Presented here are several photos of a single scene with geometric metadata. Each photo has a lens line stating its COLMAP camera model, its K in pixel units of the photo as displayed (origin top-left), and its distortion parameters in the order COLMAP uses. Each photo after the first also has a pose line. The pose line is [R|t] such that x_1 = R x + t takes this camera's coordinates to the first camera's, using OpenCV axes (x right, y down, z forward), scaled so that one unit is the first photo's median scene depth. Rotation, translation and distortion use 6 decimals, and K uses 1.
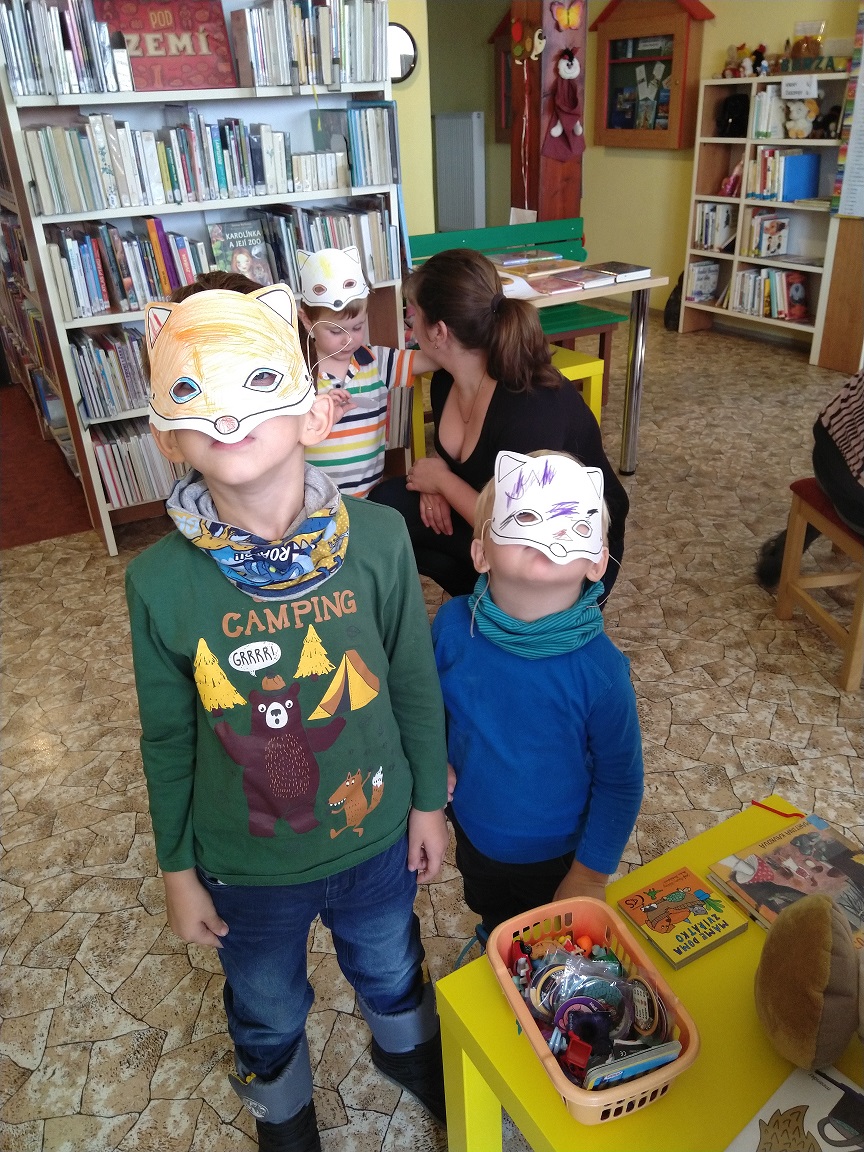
lens RADIAL K [[903.7, 0, 435.3], [0, 903.7, 570.5], [0, 0, 1]] dist [0.136001, -0.230370]
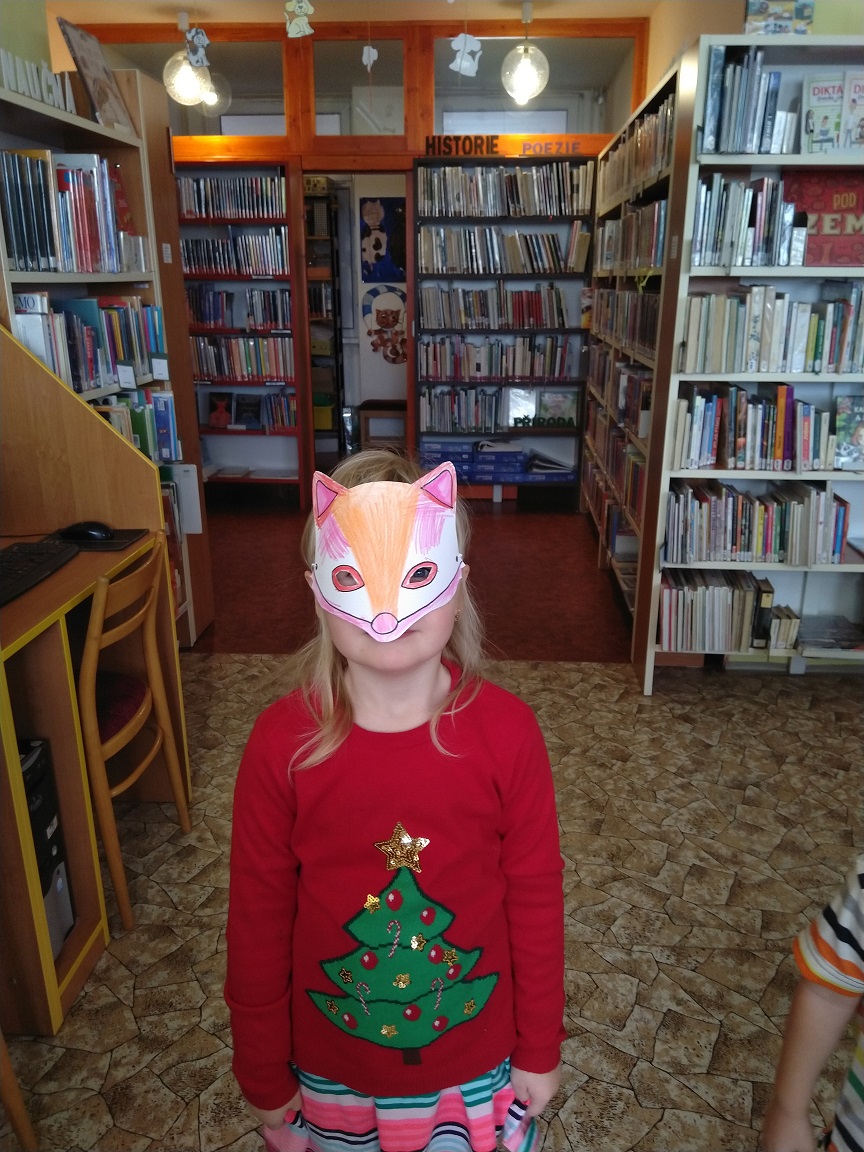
lens RADIAL K [[900.1, 0, 432.3], [0, 900.1, 572.0], [0, 0, 1]] dist [0.140048, -0.223143]
pose [[0.836270, 0.206330, -0.508015, -0.074609], [-0.282289, 0.956291, -0.076293, -0.003033], [0.470069, 0.207208, 0.857963, 0.005143]]
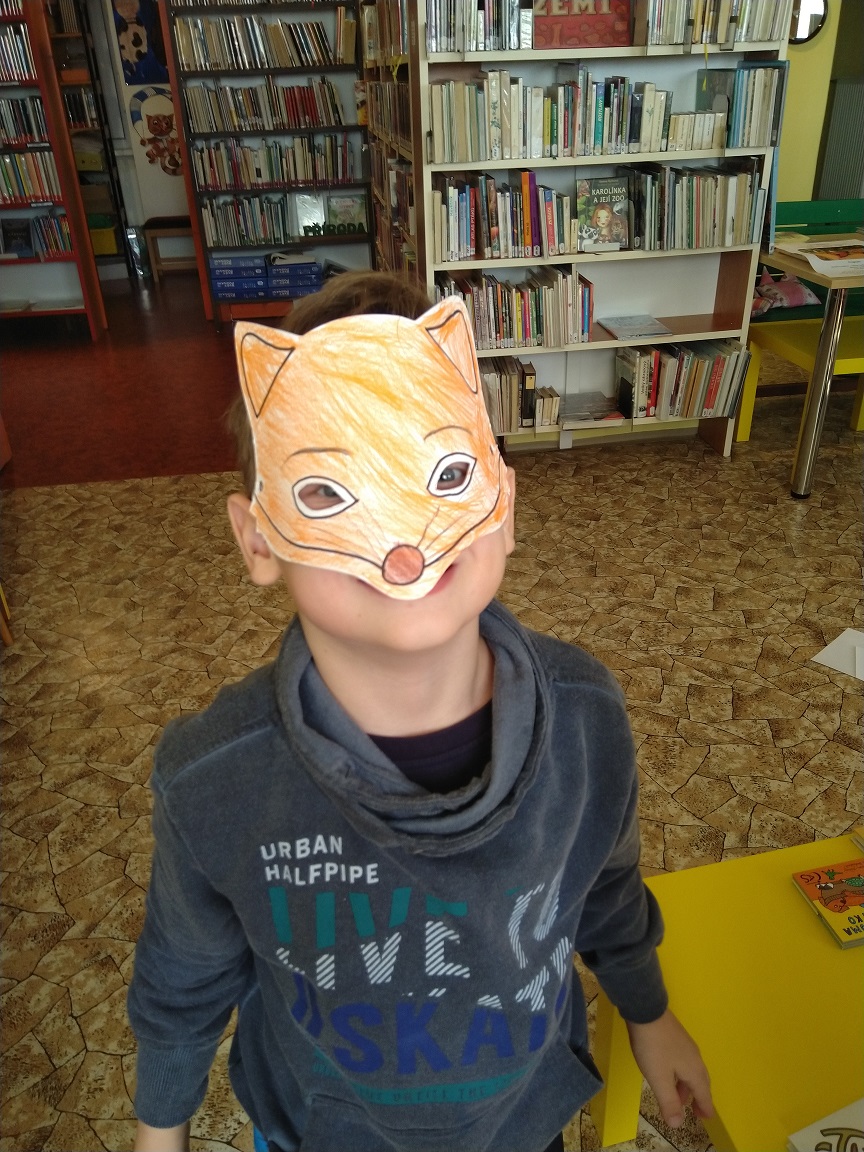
lens RADIAL K [[890.3, 0, 433.0], [0, 890.3, 575.3], [0, 0, 1]] dist [0.134586, -0.217927]
pose [[0.929857, 0.187063, -0.316819, 0.012133], [-0.173814, 0.982298, 0.069848, 0.023108], [0.324277, -0.009881, 0.945911, -0.035780]]
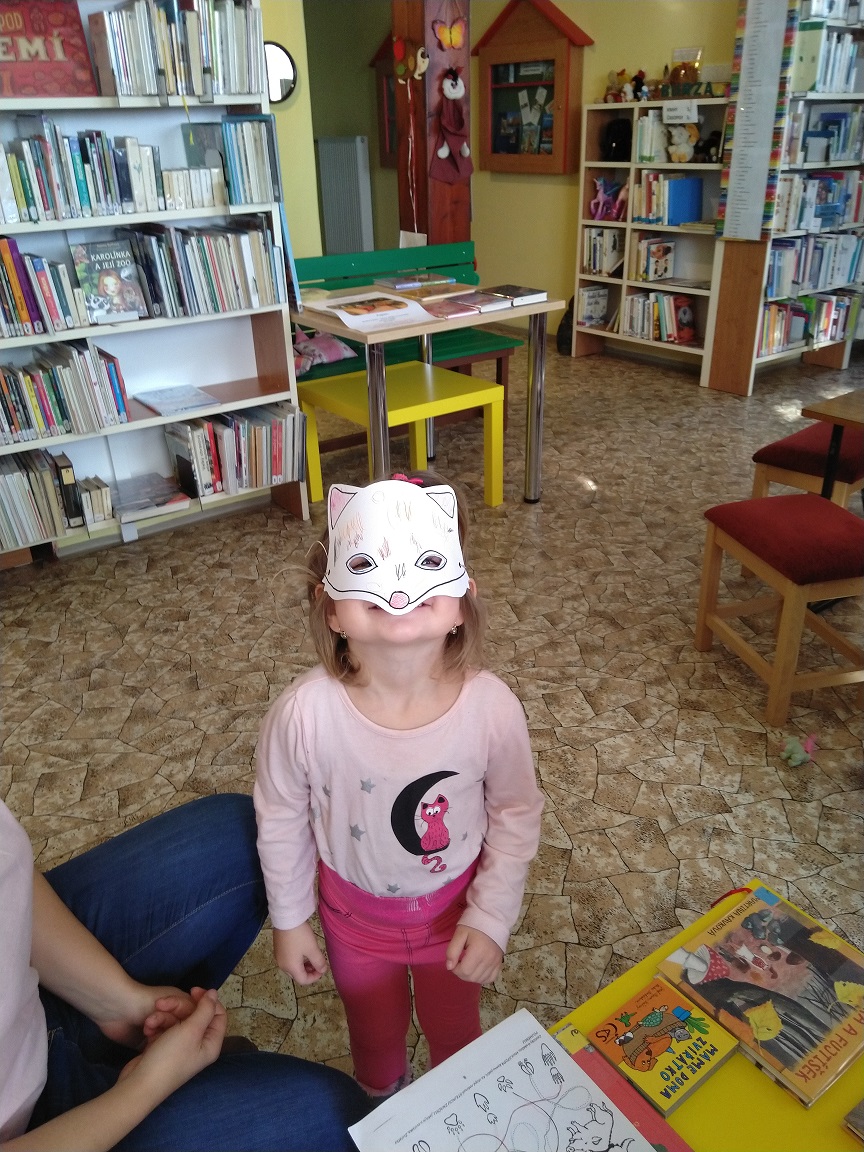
lens RADIAL K [[903.7, 0, 435.3], [0, 903.7, 570.5], [0, 0, 1]] dist [0.136001, -0.230370]
pose [[0.993337, -0.038610, 0.108583, 0.000304], [0.041401, 0.998865, -0.023568, -0.018160], [-0.107549, 0.027906, 0.993808, 0.065097]]
